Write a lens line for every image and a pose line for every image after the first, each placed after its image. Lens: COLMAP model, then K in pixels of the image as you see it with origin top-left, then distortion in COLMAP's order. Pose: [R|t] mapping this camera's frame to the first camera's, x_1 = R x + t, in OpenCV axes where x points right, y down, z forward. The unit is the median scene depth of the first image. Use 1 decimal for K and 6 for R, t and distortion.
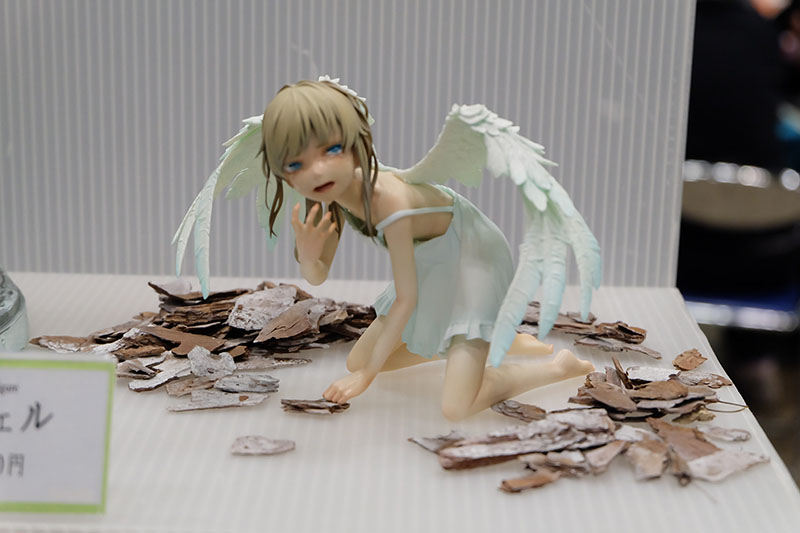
lens RADIAL K [[1695.2, 0, 399.7], [0, 1695.2, 269.8], [0, 0, 1]] dist [-0.000146, 0.000000]
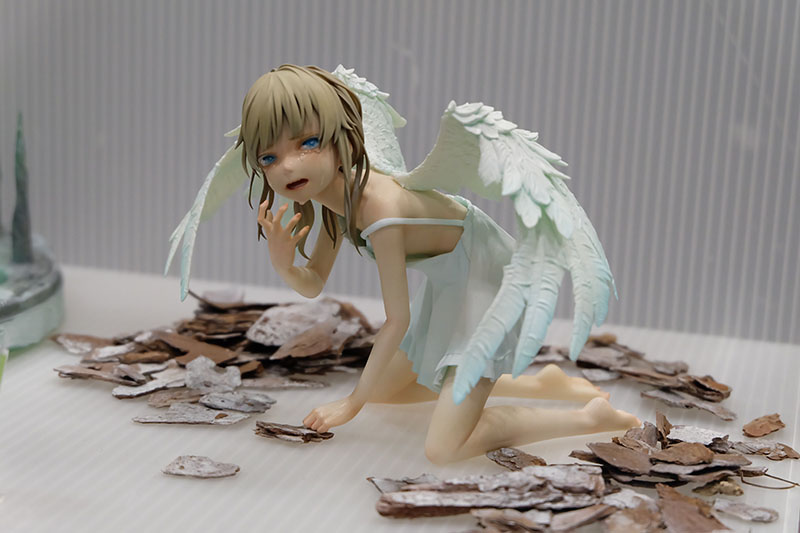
lens RADIAL K [[1736.3, 0, 400.4], [0, 1736.3, 263.3], [0, 0, 1]] dist [-0.041202, 0.000000]
pose [[0.969227, 0.075195, -0.234405, 0.218581], [-0.083112, 0.996249, -0.024069, 0.009459], [0.231716, 0.042811, 0.971841, 0.126089]]
